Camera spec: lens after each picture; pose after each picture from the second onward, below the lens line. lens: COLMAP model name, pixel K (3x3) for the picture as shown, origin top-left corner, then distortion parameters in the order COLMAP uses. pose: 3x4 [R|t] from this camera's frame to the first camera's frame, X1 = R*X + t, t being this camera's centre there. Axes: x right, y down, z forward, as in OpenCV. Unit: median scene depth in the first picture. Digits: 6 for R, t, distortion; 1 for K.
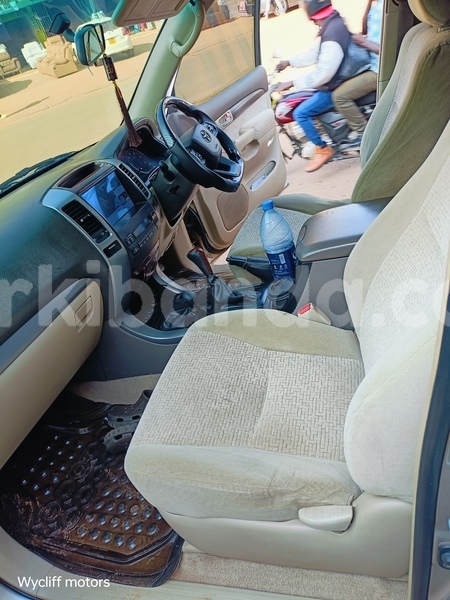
lens RADIAL K [[447.2, 0, 225.0], [0, 447.2, 300.0], [0, 0, 1]] dist [0.042745, -0.026577]
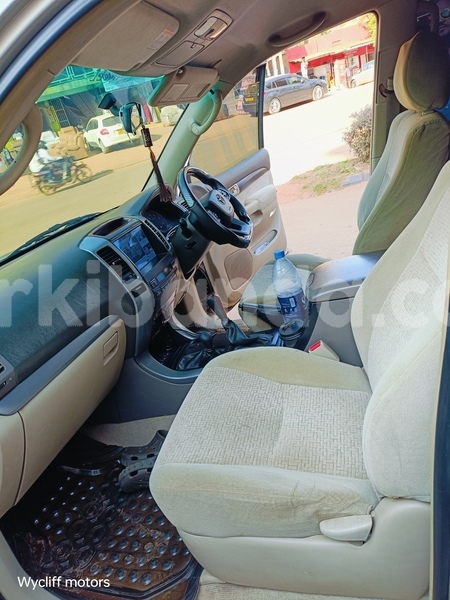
lens RADIAL K [[447.2, 0, 225.0], [0, 447.2, 300.0], [0, 0, 1]] dist [0.042745, -0.026577]
pose [[0.999772, 0.016746, 0.013247, -0.051796], [-0.014266, 0.985494, -0.169109, 0.089065], [-0.015887, 0.168882, 0.985508, -0.076812]]
